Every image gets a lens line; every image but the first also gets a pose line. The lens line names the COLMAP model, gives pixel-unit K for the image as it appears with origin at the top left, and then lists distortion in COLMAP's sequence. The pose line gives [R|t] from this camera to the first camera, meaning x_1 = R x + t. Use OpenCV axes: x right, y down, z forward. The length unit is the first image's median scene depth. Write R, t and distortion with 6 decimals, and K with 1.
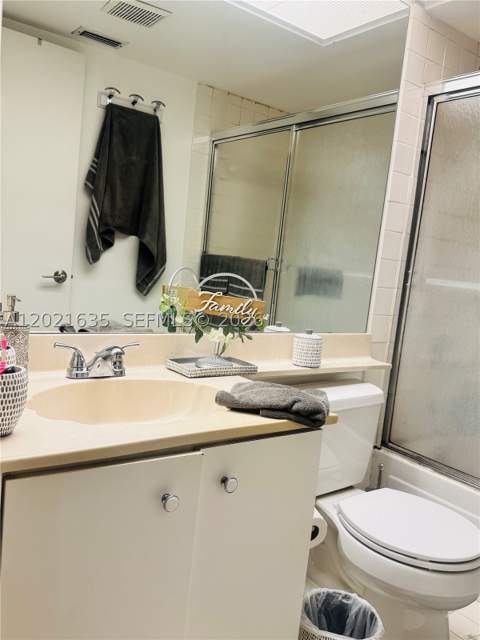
lens RADIAL K [[524.8, 0, 240.0], [0, 524.8, 320.0], [0, 0, 1]] dist [0.132940, -0.230237]
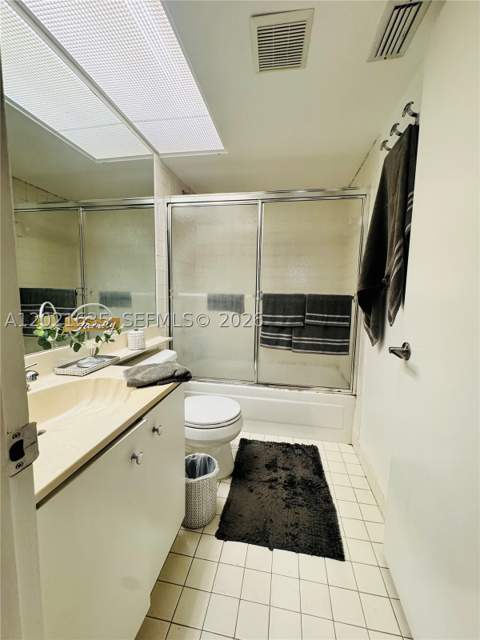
lens RADIAL K [[255.8, 0, 240.0], [0, 255.8, 320.0], [0, 0, 1]] dist [-0.000411, 0.000061]
pose [[0.731100, -0.162820, 0.662557, -0.161086], [0.131785, 0.986520, 0.097015, -0.042403], [-0.669422, 0.016387, 0.742702, 0.110811]]
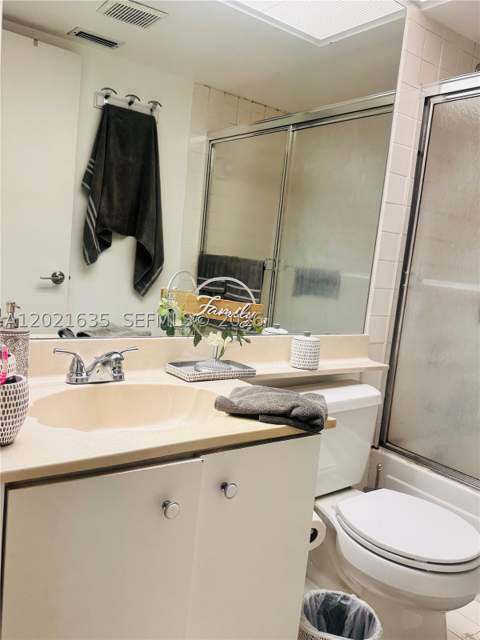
lens RADIAL K [[524.8, 0, 240.0], [0, 524.8, 320.0], [0, 0, 1]] dist [0.132940, -0.230237]
pose [[0.999974, -0.004975, 0.005303, -0.001691], [0.004938, 0.999963, 0.007015, -0.010689], [-0.005338, -0.006989, 0.999961, -0.003952]]
